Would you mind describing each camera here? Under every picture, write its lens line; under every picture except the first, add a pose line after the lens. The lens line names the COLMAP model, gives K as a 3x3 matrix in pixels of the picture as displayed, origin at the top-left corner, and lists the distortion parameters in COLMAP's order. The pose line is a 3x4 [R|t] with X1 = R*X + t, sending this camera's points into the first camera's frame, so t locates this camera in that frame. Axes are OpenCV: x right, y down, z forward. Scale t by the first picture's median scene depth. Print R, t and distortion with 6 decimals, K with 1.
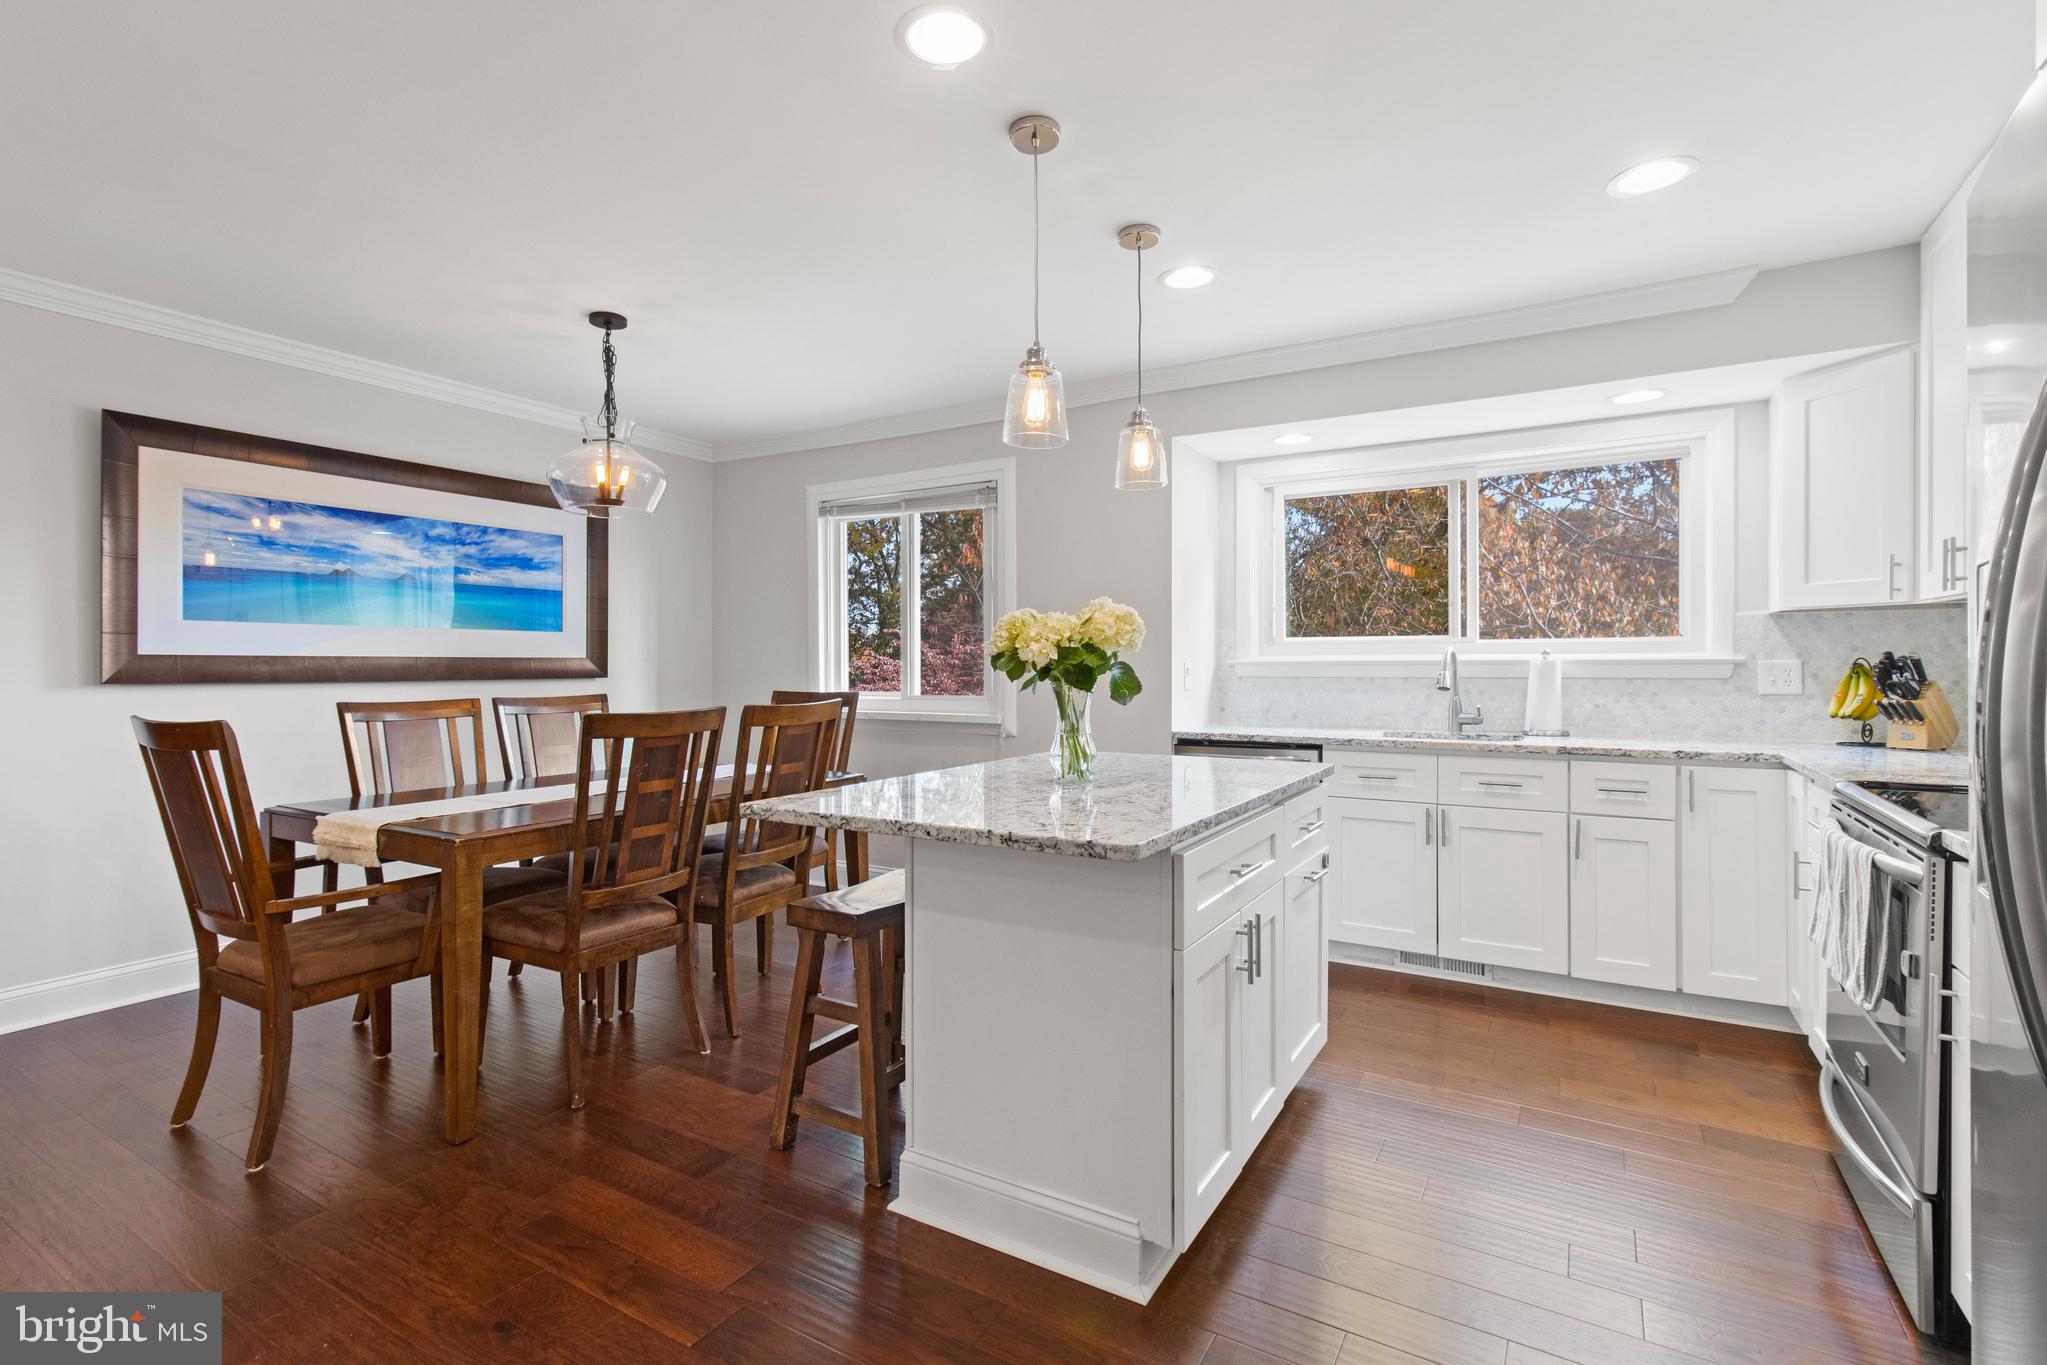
lens RADIAL K [[951.8, 0, 1028.6], [0, 951.8, 670.2], [0, 0, 1]] dist [0.004536, -0.001345]
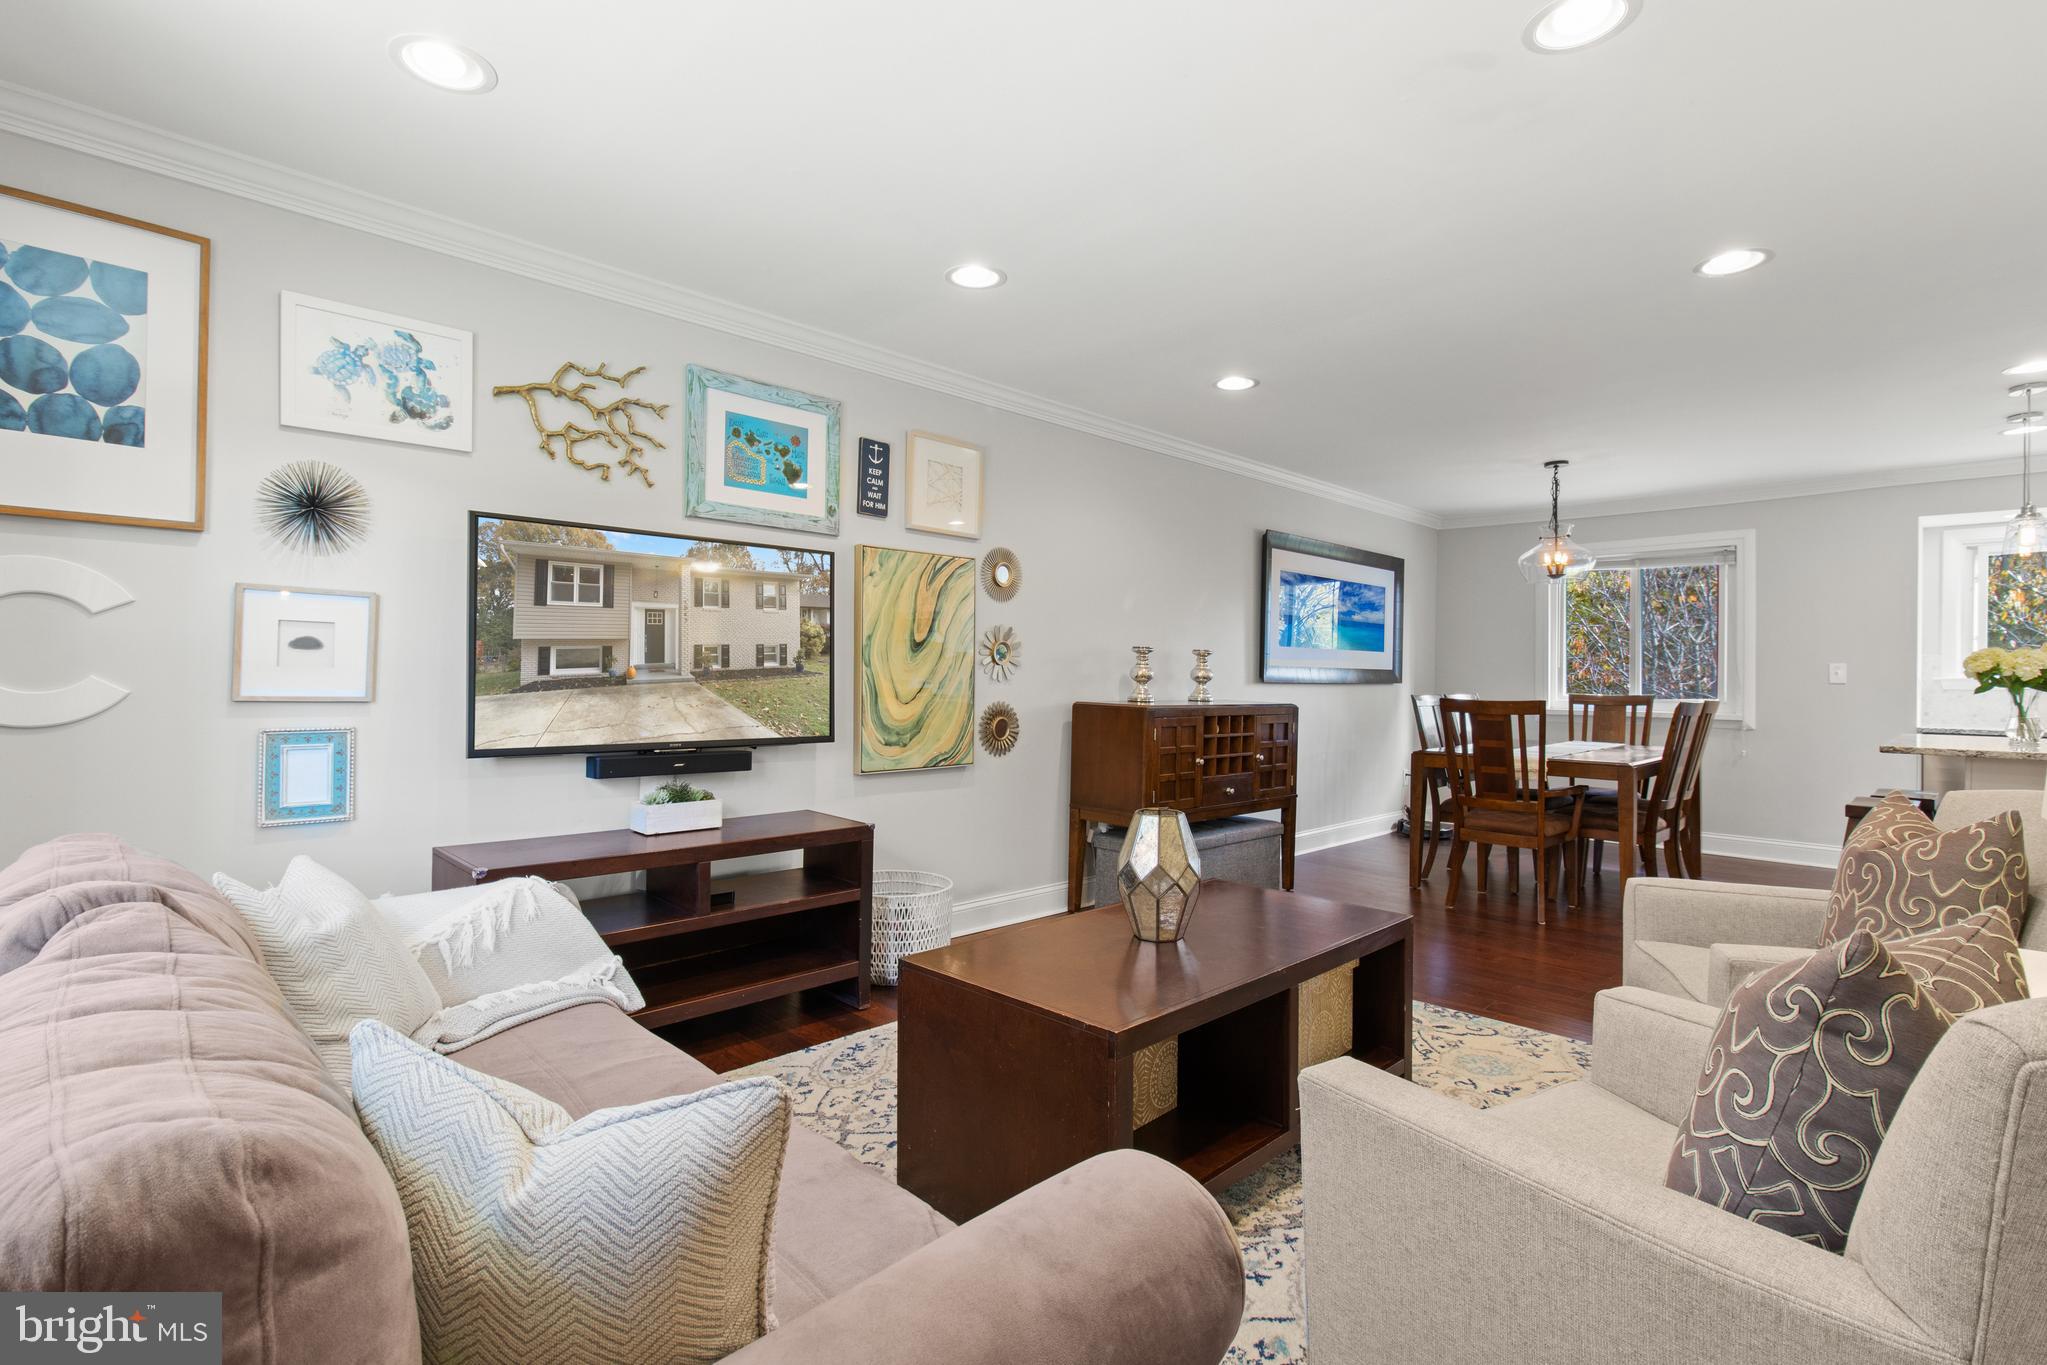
lens RADIAL K [[951.8, 0, 1013.9], [0, 951.8, 671.3], [0, 0, 1]] dist [0.004536, -0.001345]
pose [[0.968610, 0.010502, -0.248361, -0.792961], [-0.013281, 0.999867, -0.009514, 0.013791], [0.248228, 0.012514, 0.968621, -0.685116]]
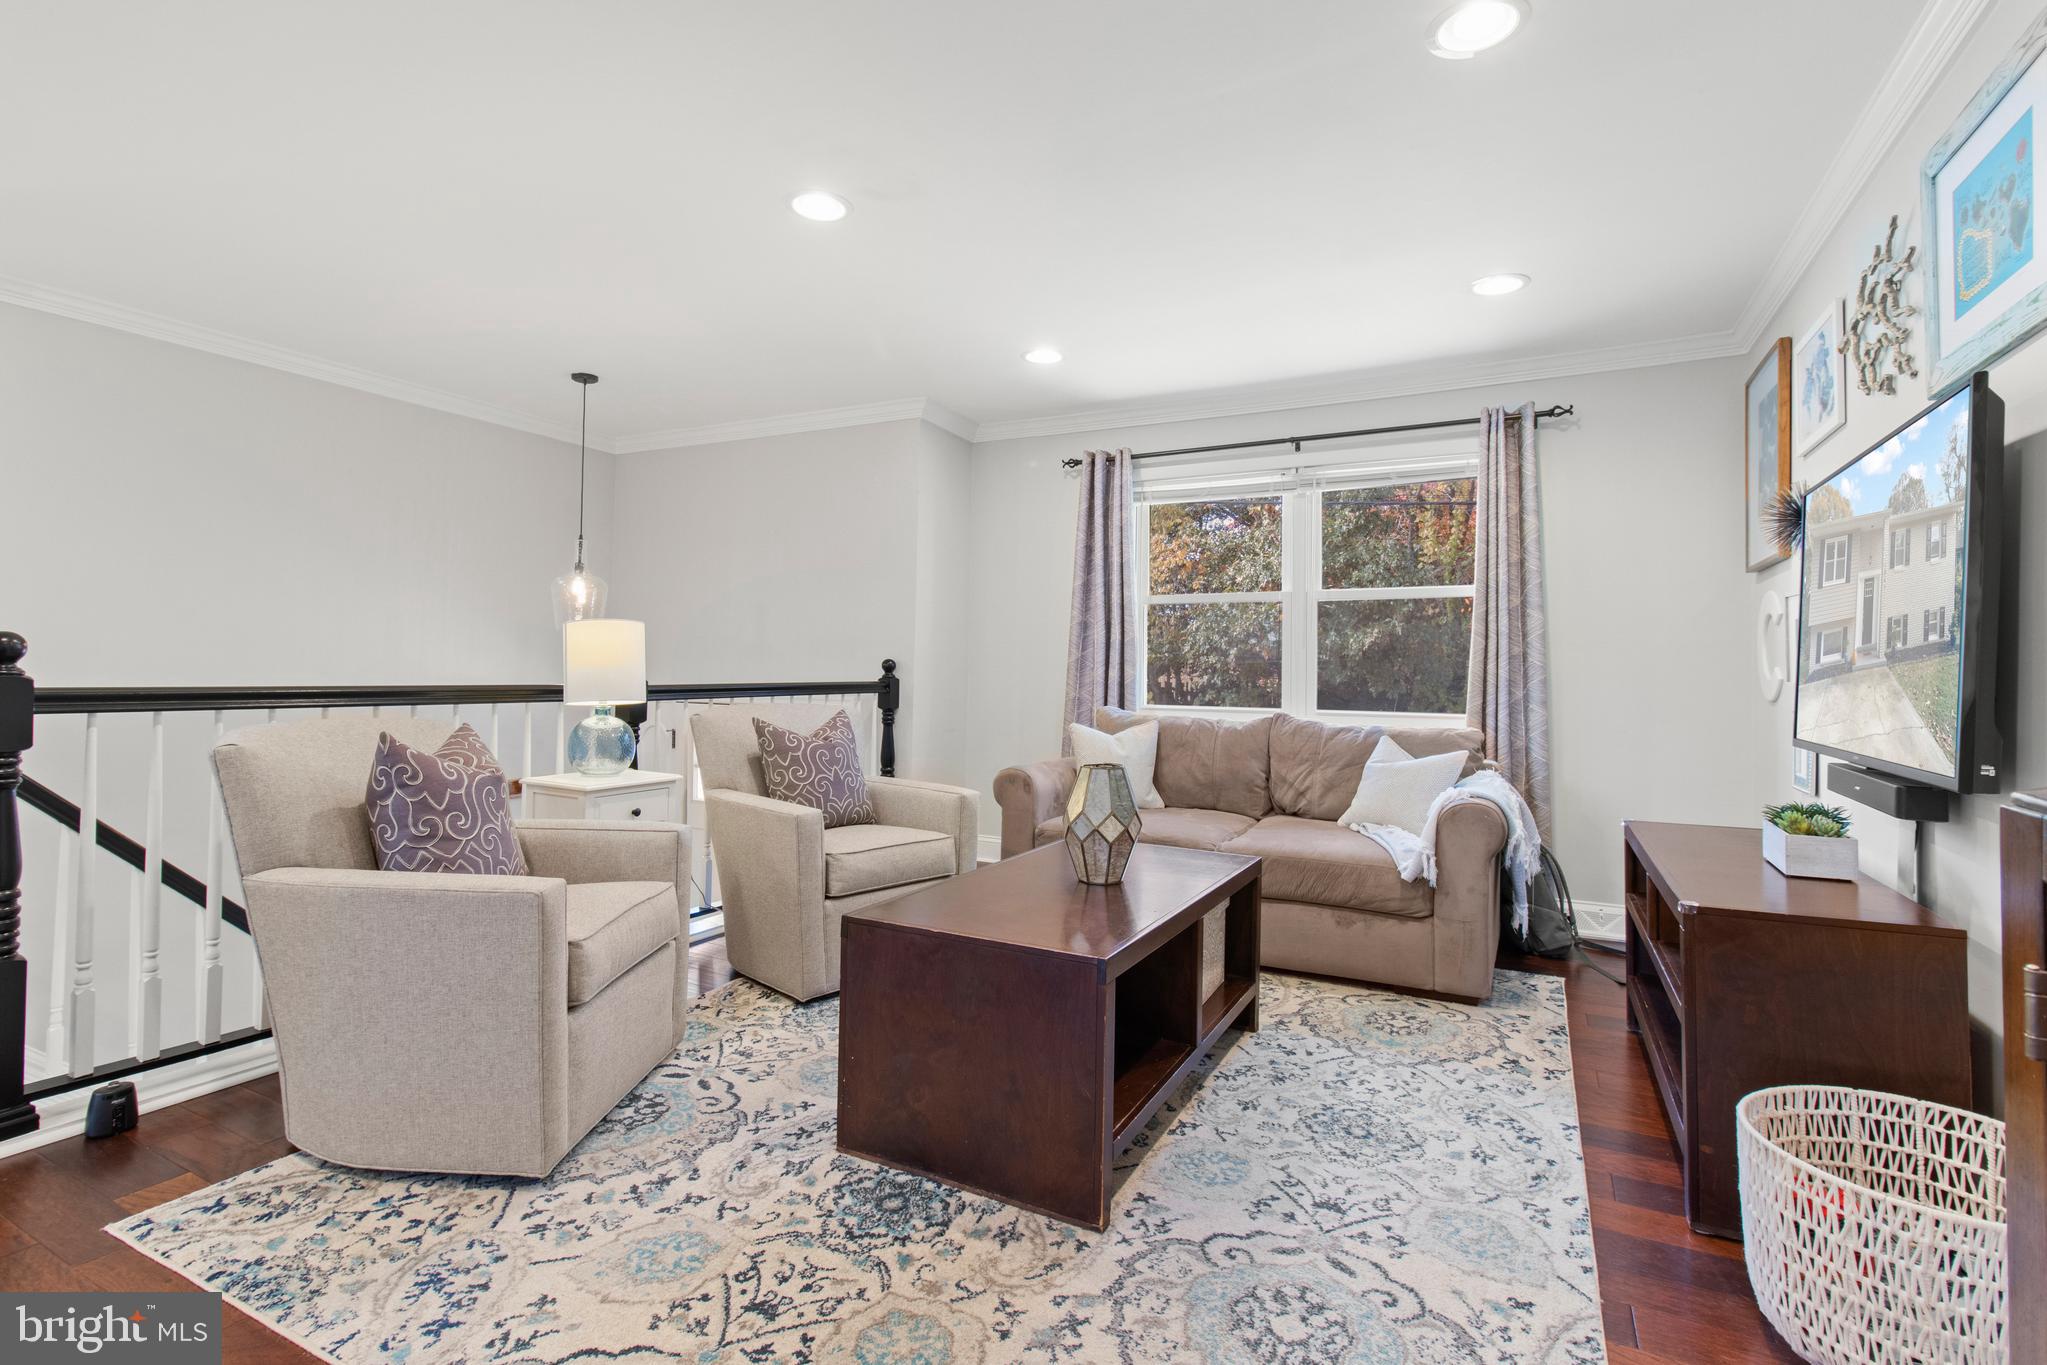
lens RADIAL K [[951.8, 0, 1020.3], [0, 951.8, 656.9], [0, 0, 1]] dist [0.004536, -0.001345]
pose [[-0.998336, -0.019347, -0.054331, -0.756961], [-0.019109, 0.999805, -0.004911, 0.023887], [0.054415, -0.003865, -0.998511, 0.509485]]
